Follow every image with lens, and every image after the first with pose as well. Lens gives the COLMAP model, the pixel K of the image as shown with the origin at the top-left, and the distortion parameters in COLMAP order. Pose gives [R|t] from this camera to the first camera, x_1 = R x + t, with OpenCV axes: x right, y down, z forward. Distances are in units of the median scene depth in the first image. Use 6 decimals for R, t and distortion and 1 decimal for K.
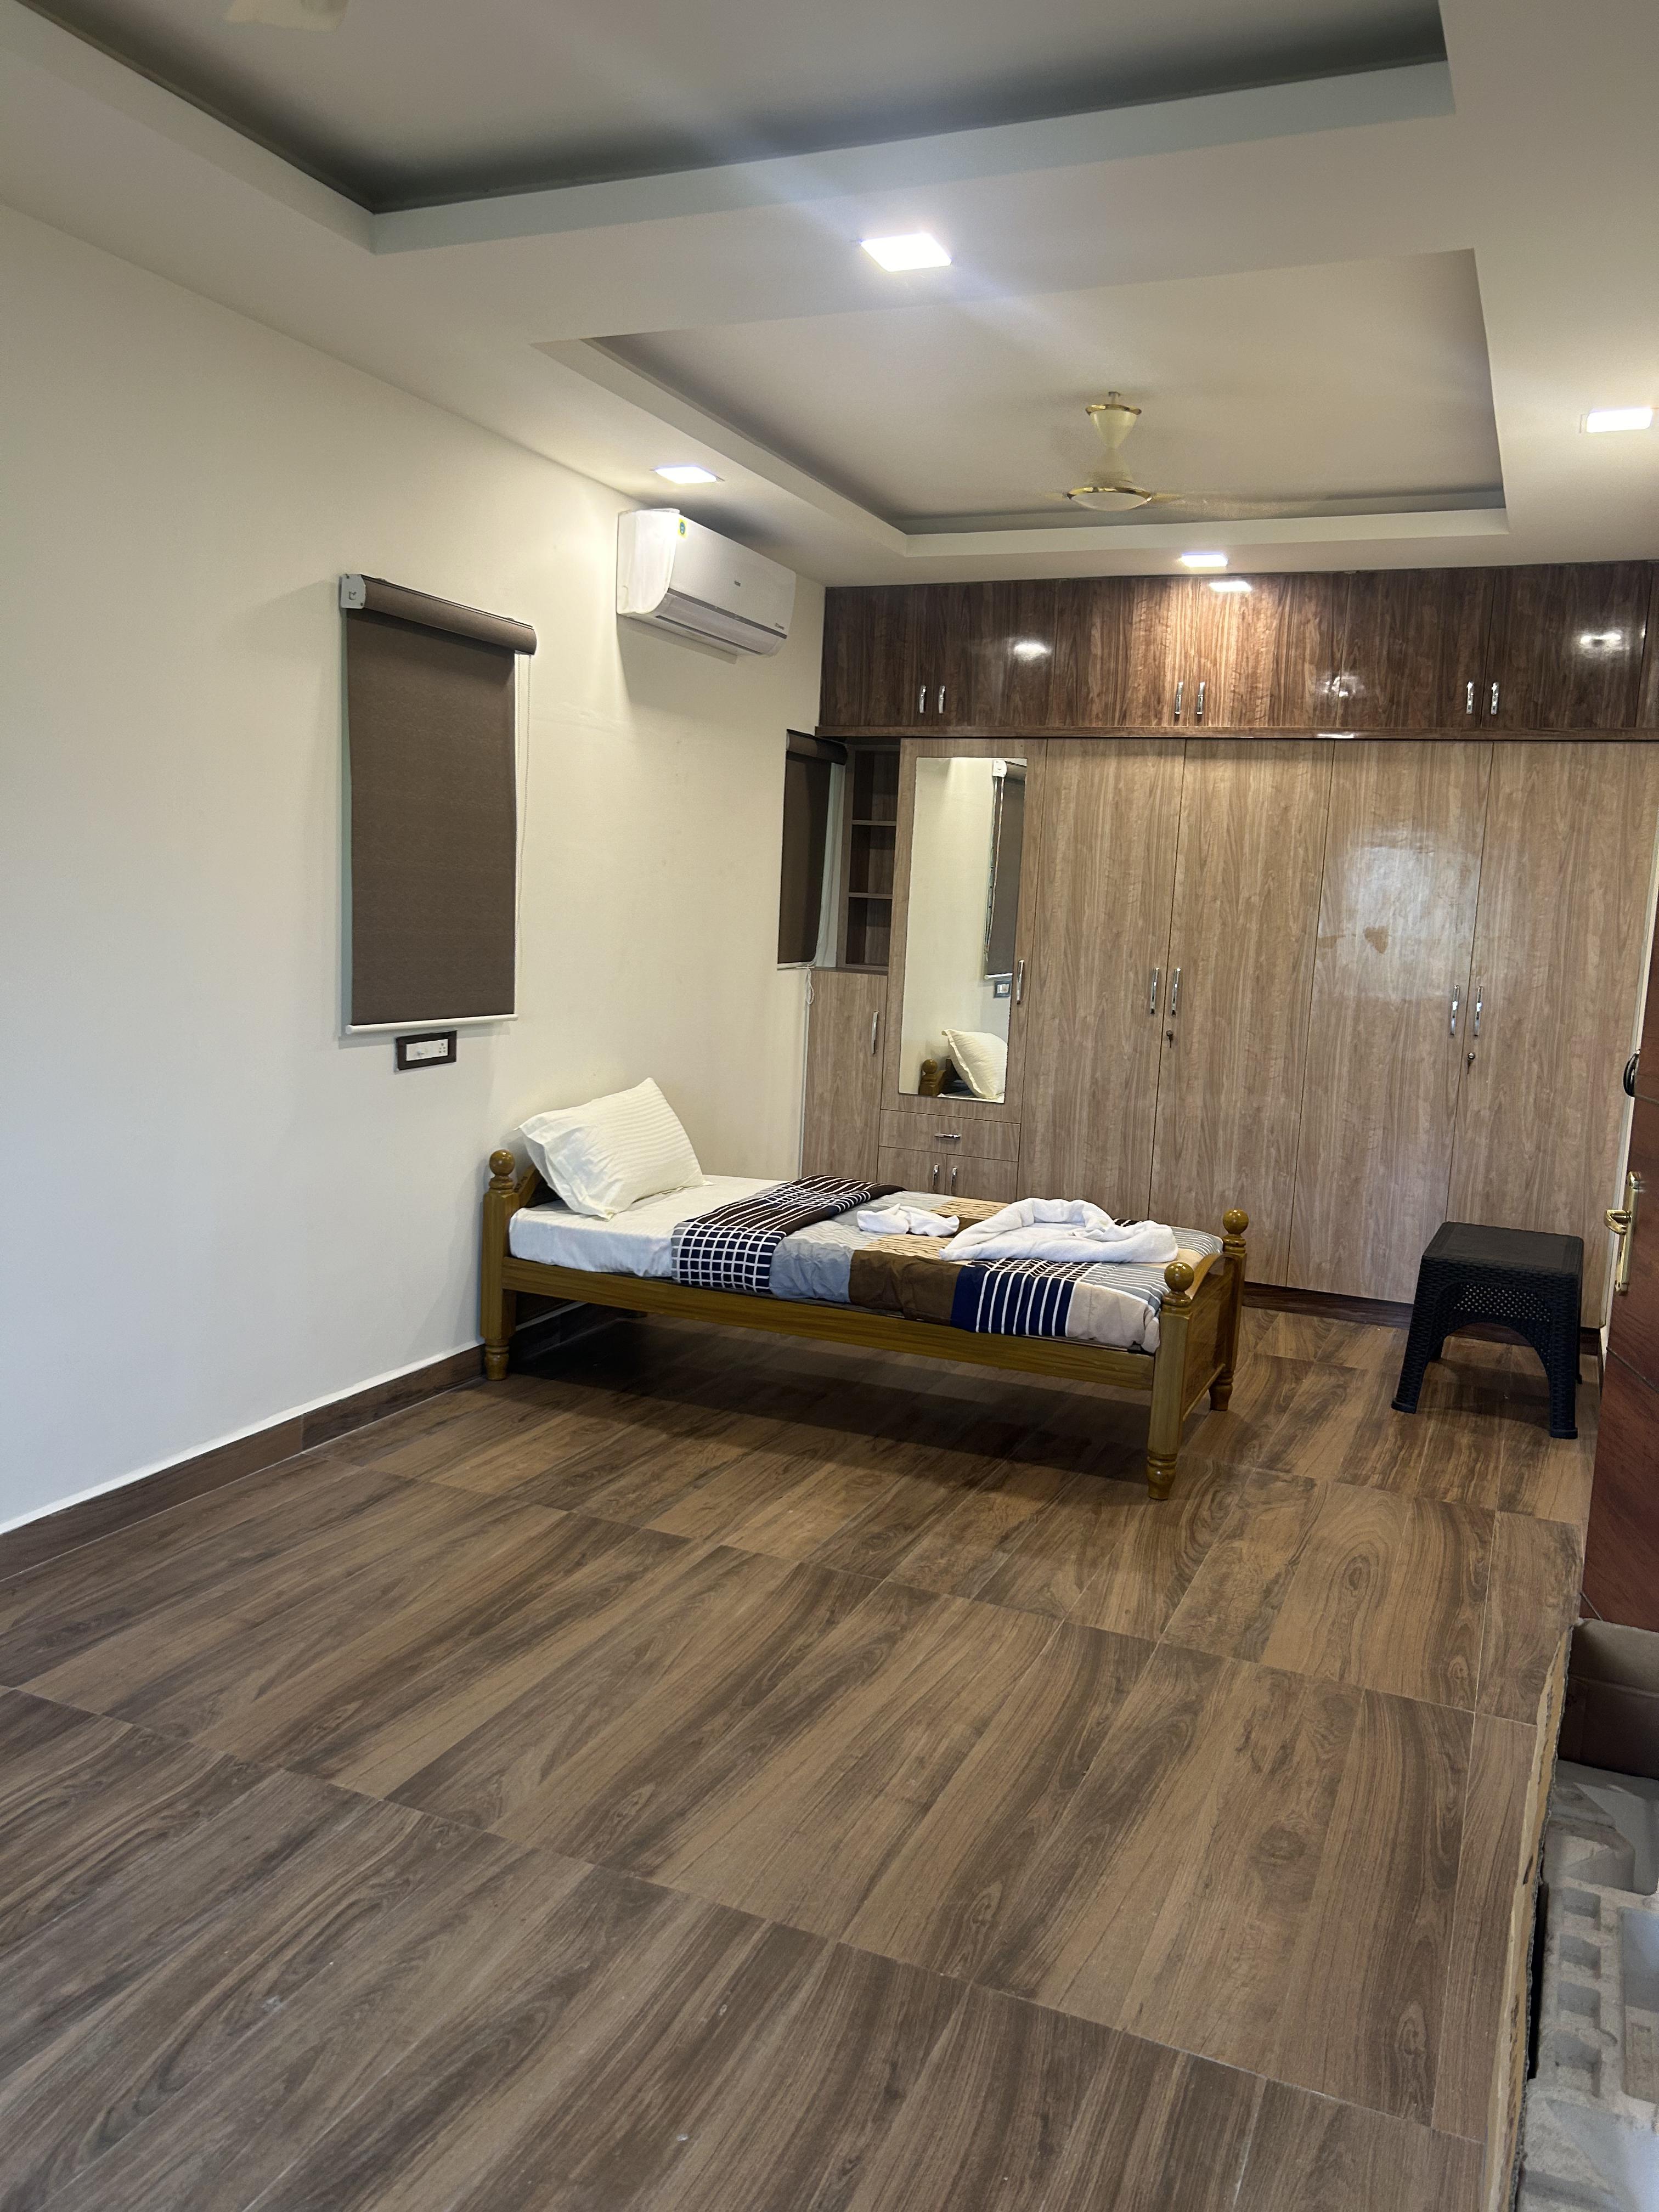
lens RADIAL K [[1674.8, 0, 829.5], [0, 1674.8, 1106.0], [0, 0, 1]] dist [0.001572, -0.001917]
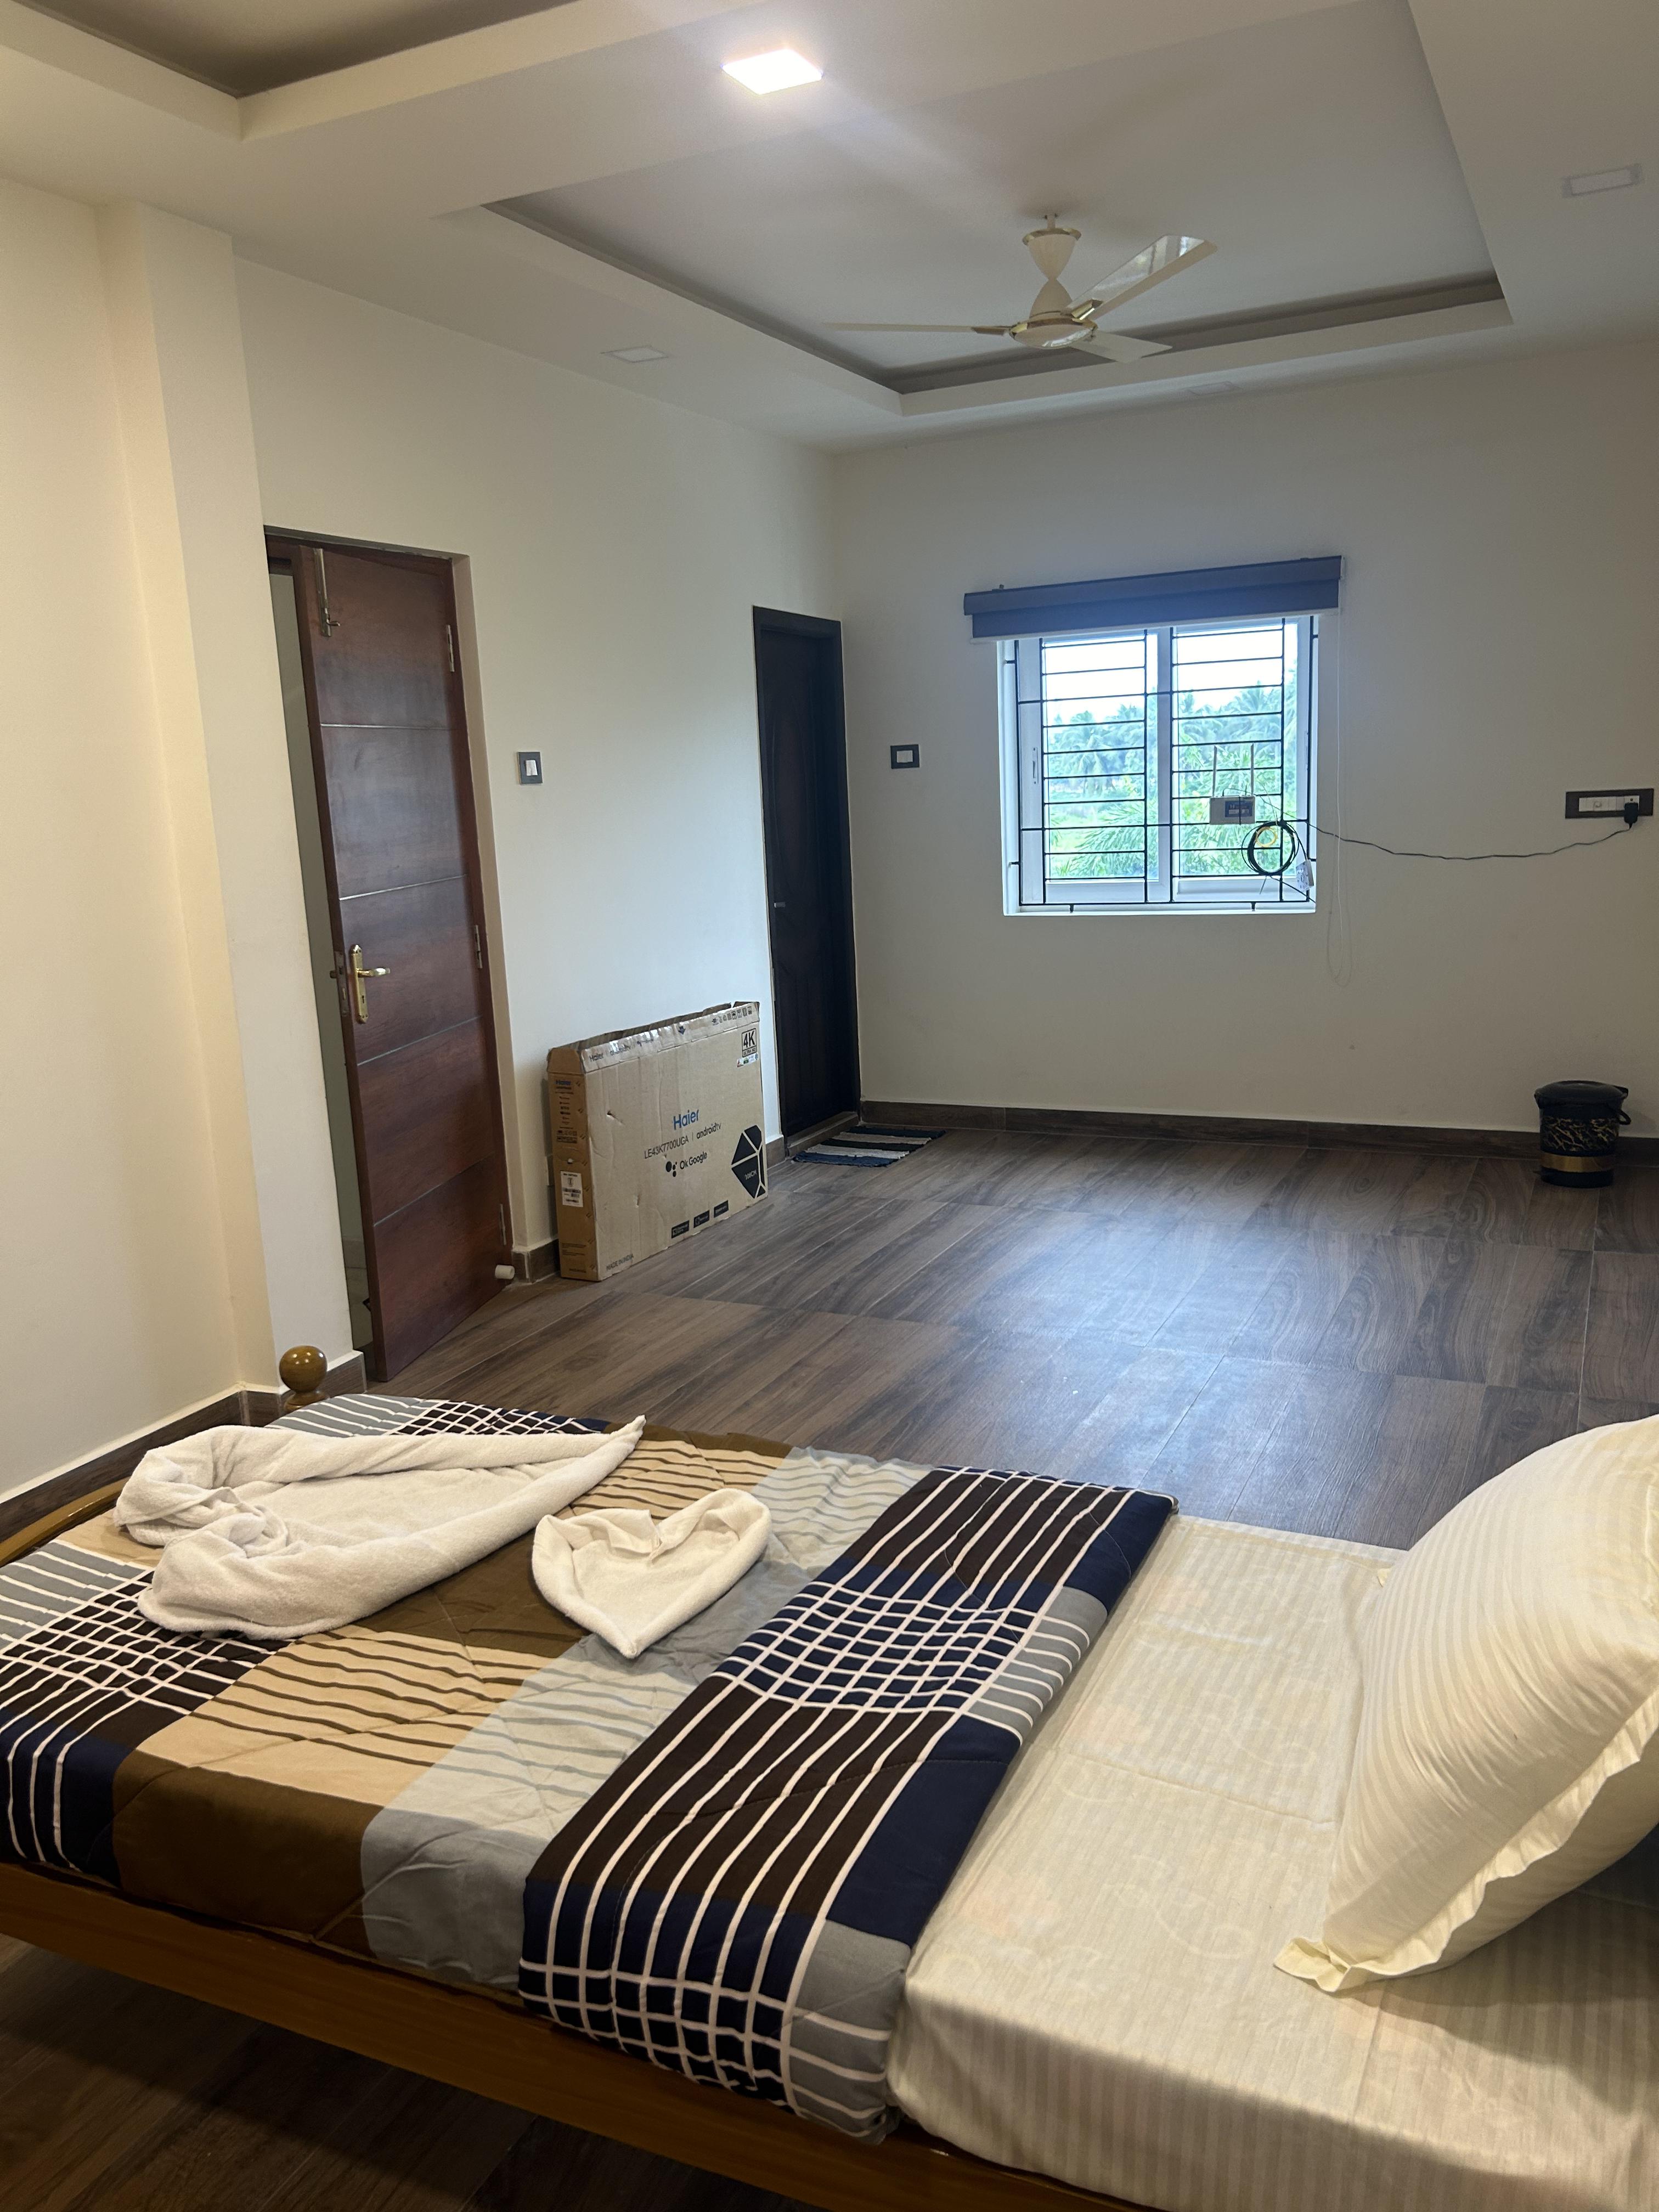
lens RADIAL K [[1674.8, 0, 829.5], [0, 1674.8, 1106.0], [0, 0, 1]] dist [0.001572, -0.001917]
pose [[-0.999434, -0.004846, 0.033302, -0.023340], [0.006204, 0.946087, 0.323854, -0.325377], [-0.033076, 0.323877, -0.945521, 2.513917]]
